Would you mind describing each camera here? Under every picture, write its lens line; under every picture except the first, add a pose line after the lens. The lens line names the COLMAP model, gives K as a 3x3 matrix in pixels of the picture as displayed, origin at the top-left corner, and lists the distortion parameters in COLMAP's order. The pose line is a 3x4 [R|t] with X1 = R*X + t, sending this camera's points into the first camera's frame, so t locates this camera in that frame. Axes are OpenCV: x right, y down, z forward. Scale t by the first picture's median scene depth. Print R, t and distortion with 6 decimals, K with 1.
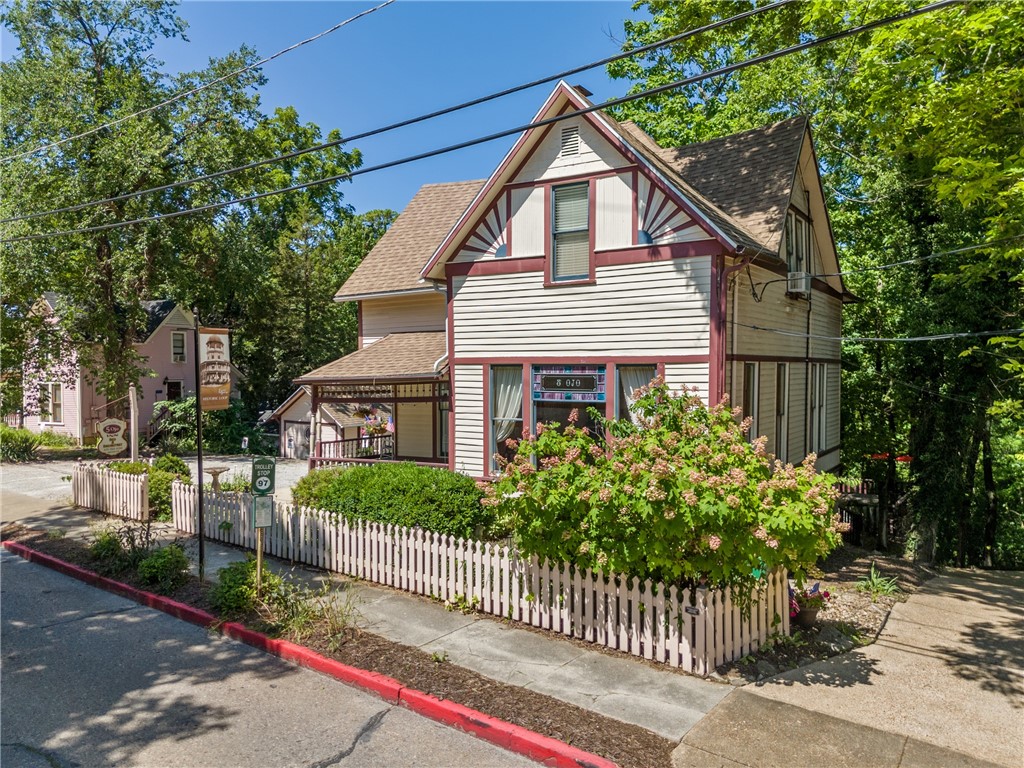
lens RADIAL K [[728.4, 0, 512.0], [0, 728.4, 384.0], [0, 0, 1]] dist [0.036272, -0.000225]
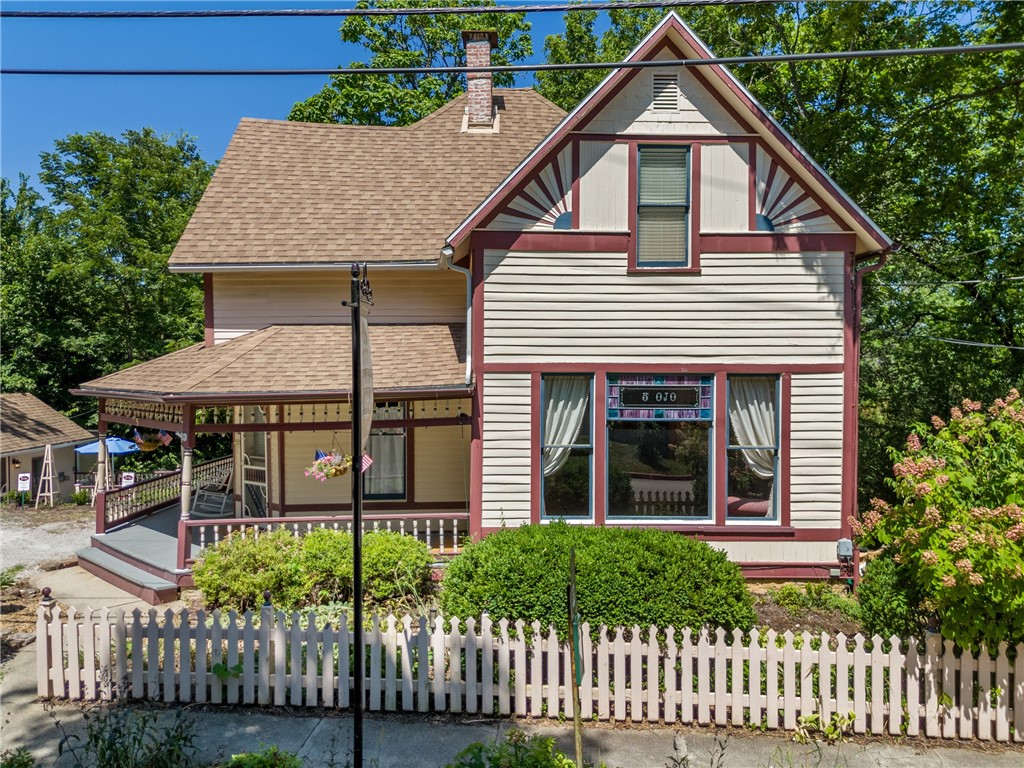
lens RADIAL K [[745.6, 0, 512.0], [0, 745.6, 384.0], [0, 0, 1]] dist [0.005254, -0.000936]
pose [[0.845318, -0.008307, 0.534198, -0.490634], [0.008289, 0.999963, 0.002433, -0.018835], [-0.534199, 0.002371, 0.845356, 0.403036]]
